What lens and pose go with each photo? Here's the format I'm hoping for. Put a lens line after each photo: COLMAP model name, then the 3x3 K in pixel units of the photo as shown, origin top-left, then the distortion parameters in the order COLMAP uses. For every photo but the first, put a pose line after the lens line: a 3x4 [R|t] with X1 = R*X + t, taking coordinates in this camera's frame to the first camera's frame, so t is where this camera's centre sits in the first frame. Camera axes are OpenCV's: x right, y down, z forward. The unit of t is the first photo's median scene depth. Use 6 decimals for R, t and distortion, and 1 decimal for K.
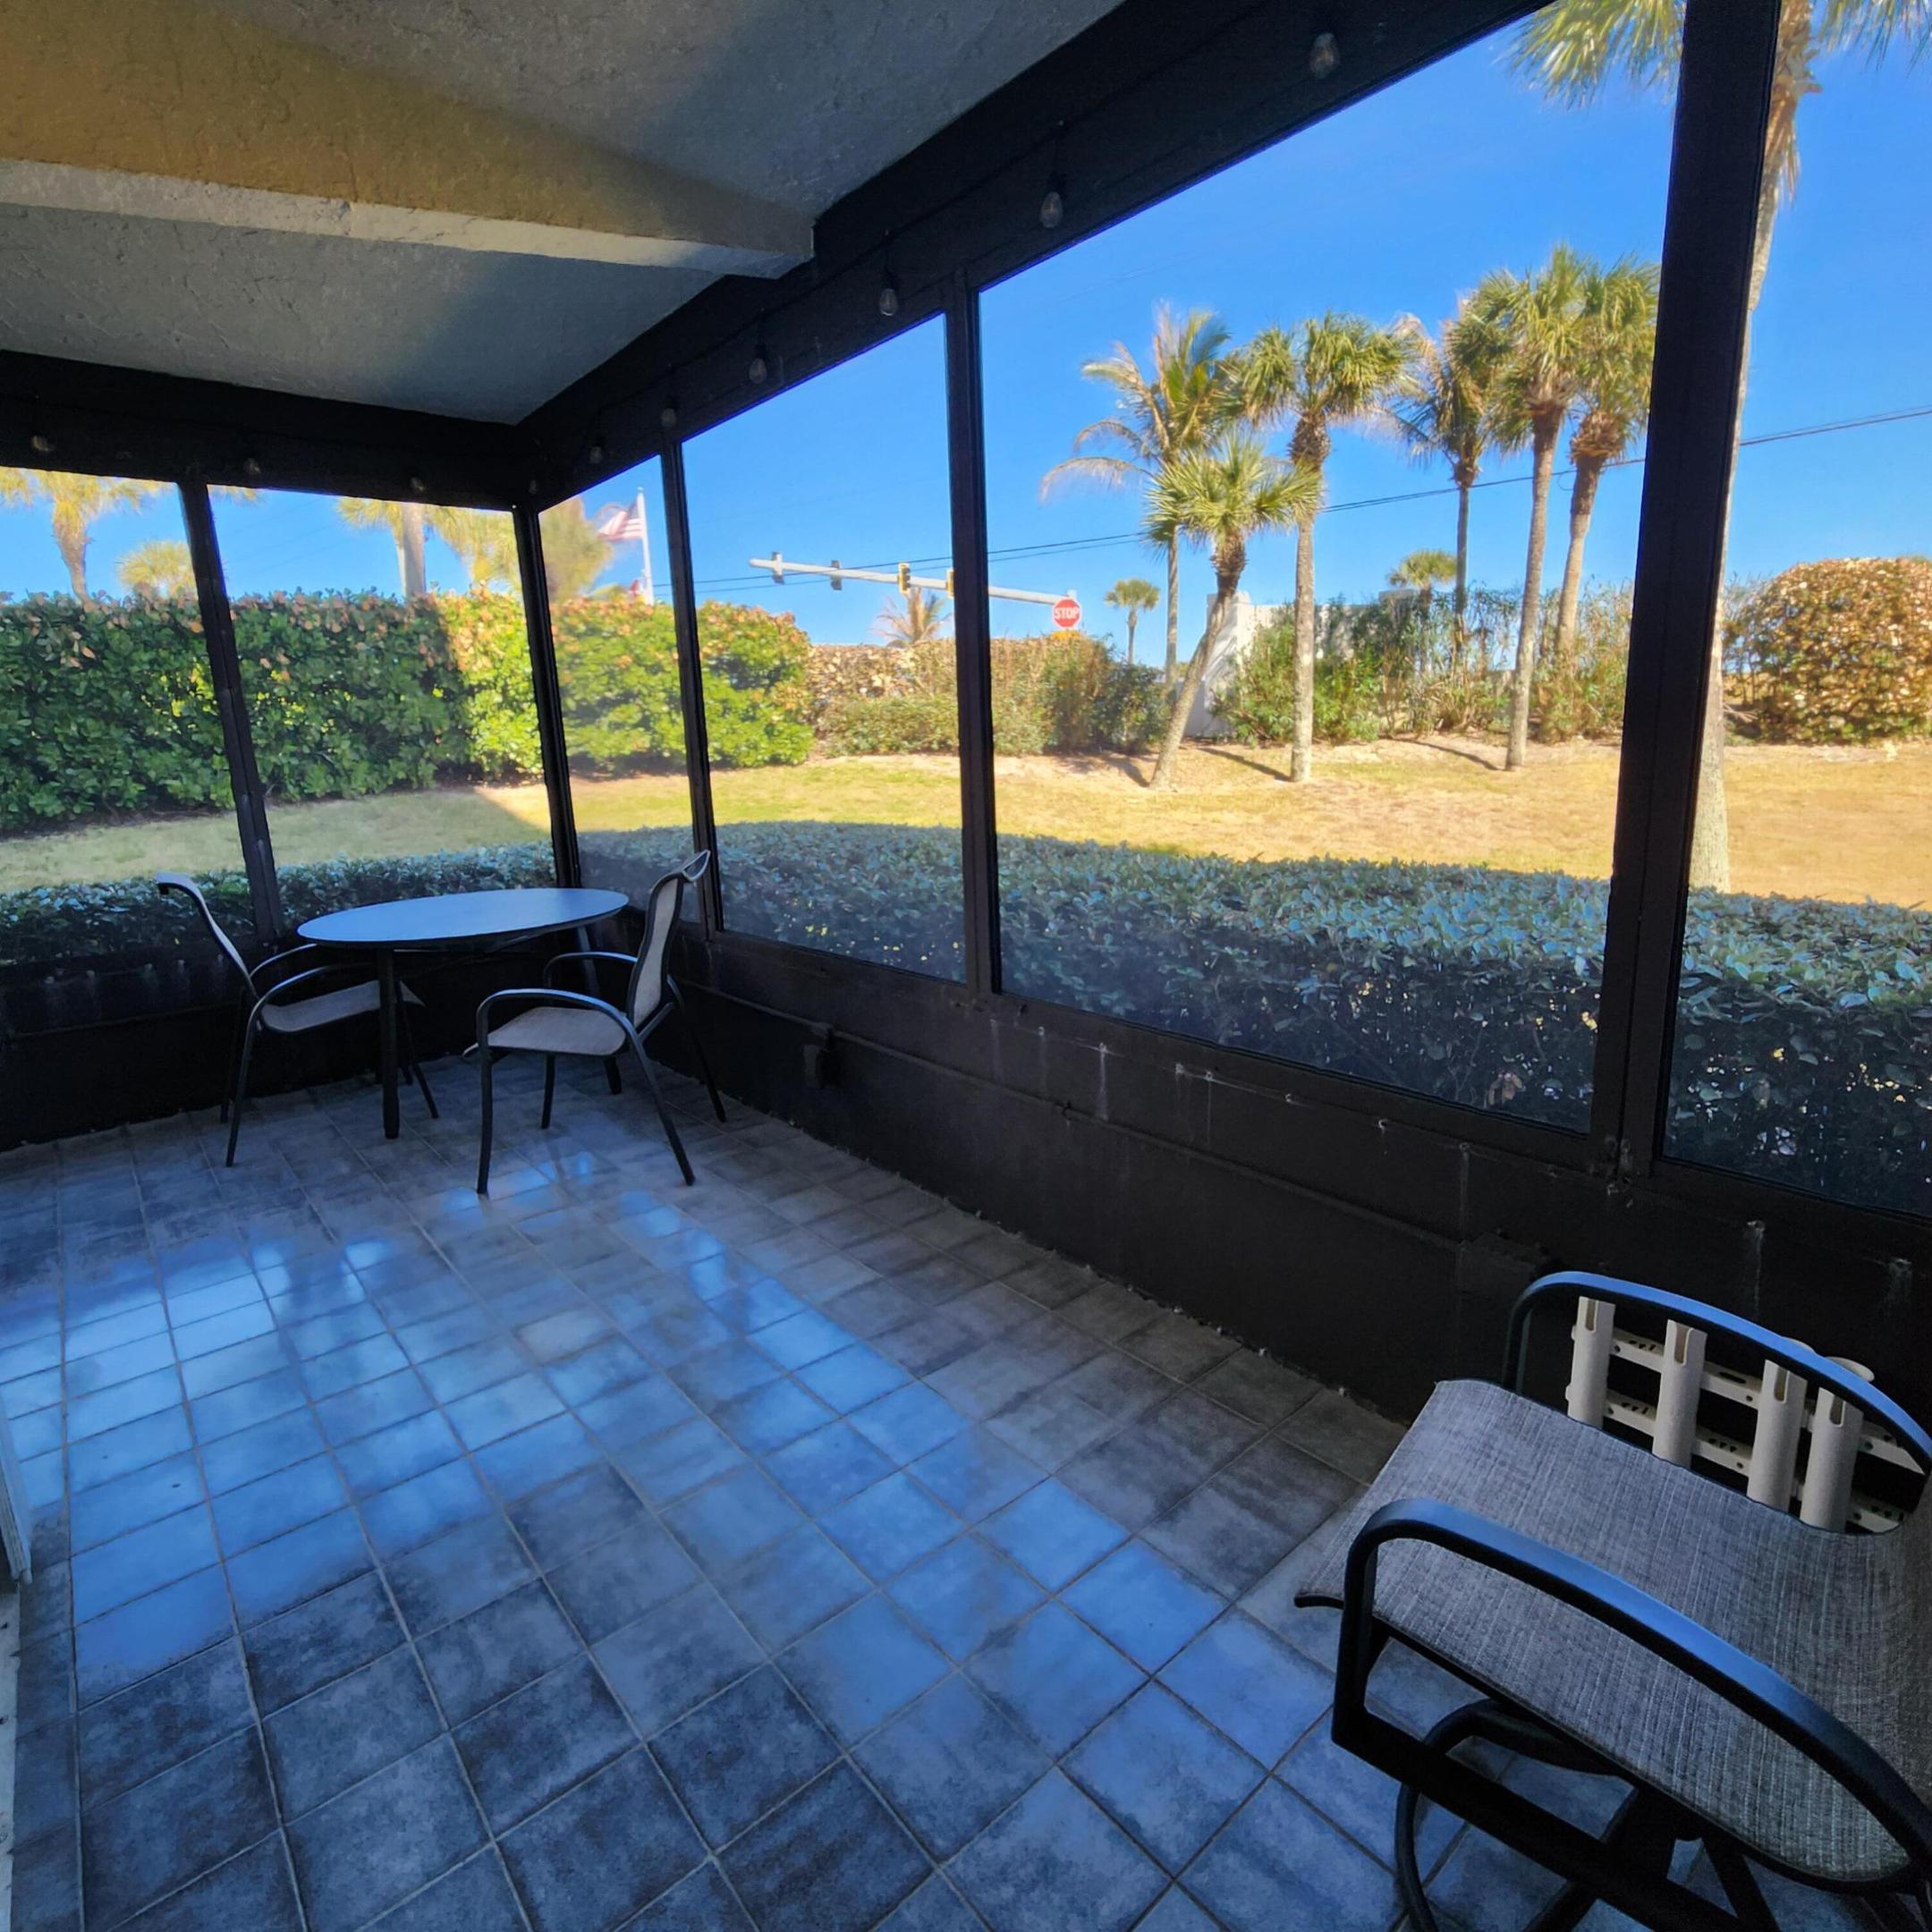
lens RADIAL K [[1061.5, 0, 957.4], [0, 1061.5, 948.9], [0, 0, 1]] dist [0.003523, -0.003364]
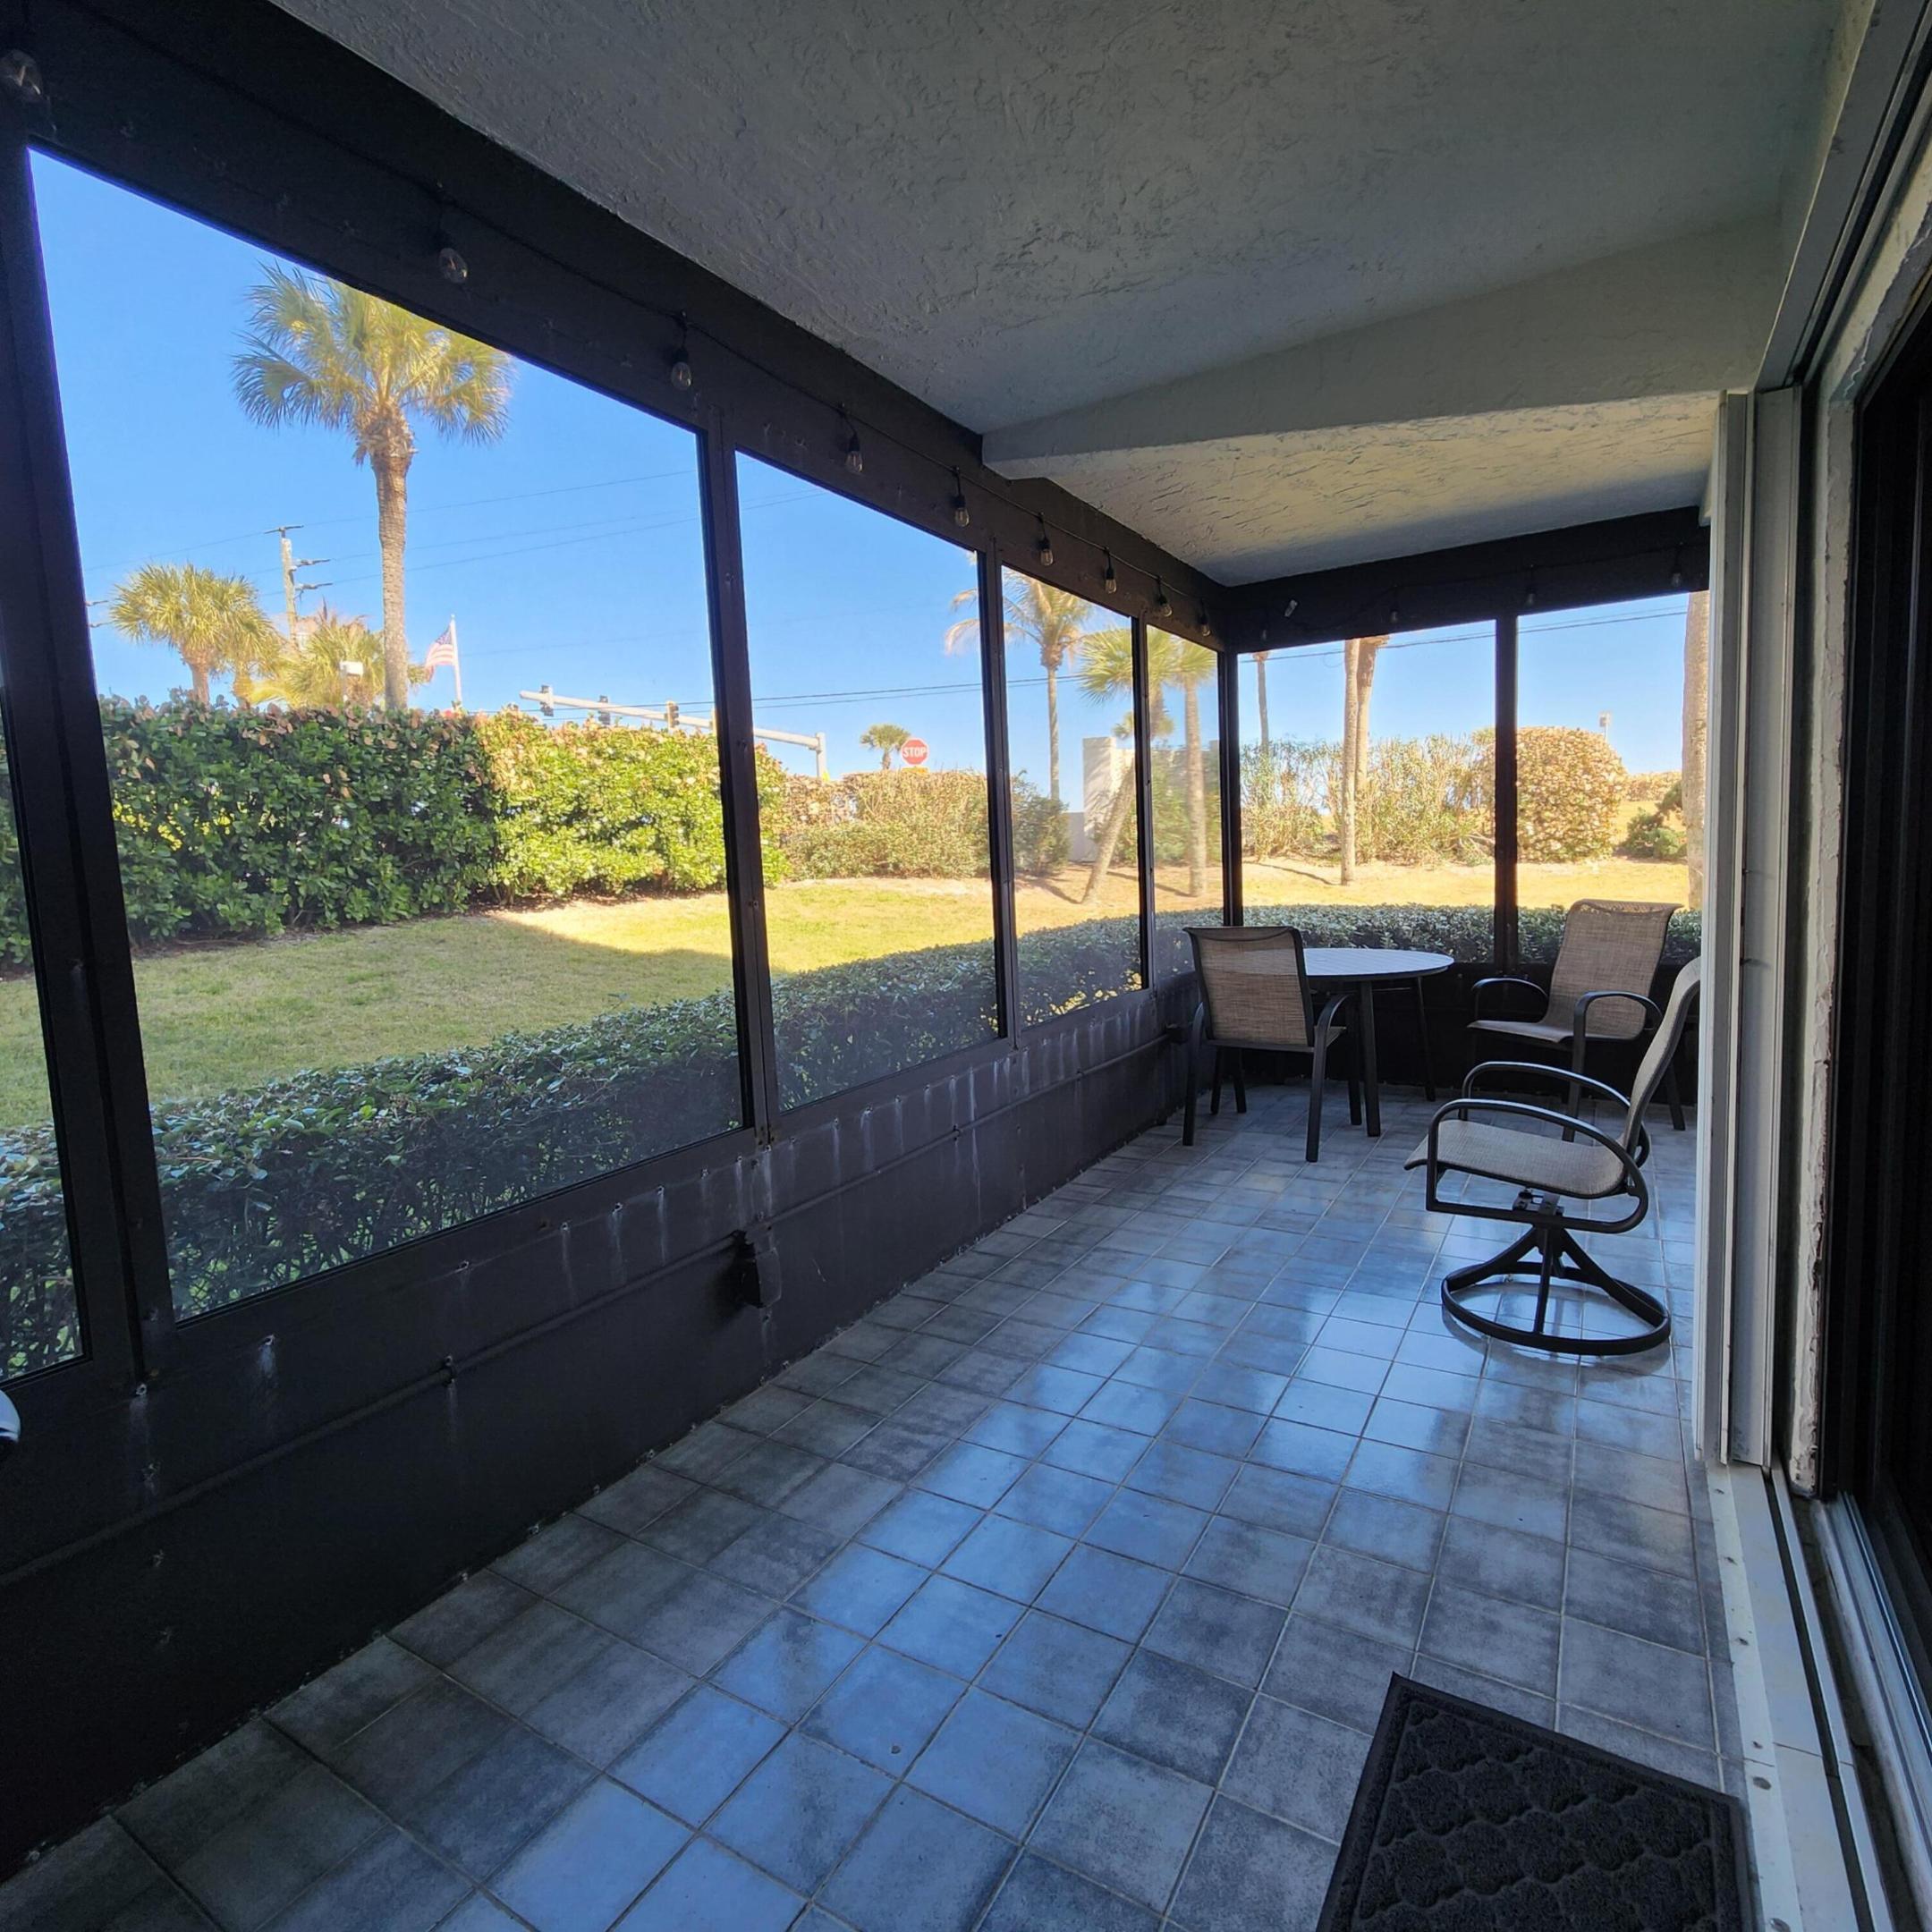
lens RADIAL K [[1061.5, 0, 957.4], [0, 1061.5, 948.9], [0, 0, 1]] dist [0.003523, -0.003364]
pose [[0.951873, -0.030841, 0.304937, -0.298566], [0.069119, 0.990895, -0.115540, 0.015762], [-0.298597, 0.131056, 0.945338, -0.012676]]
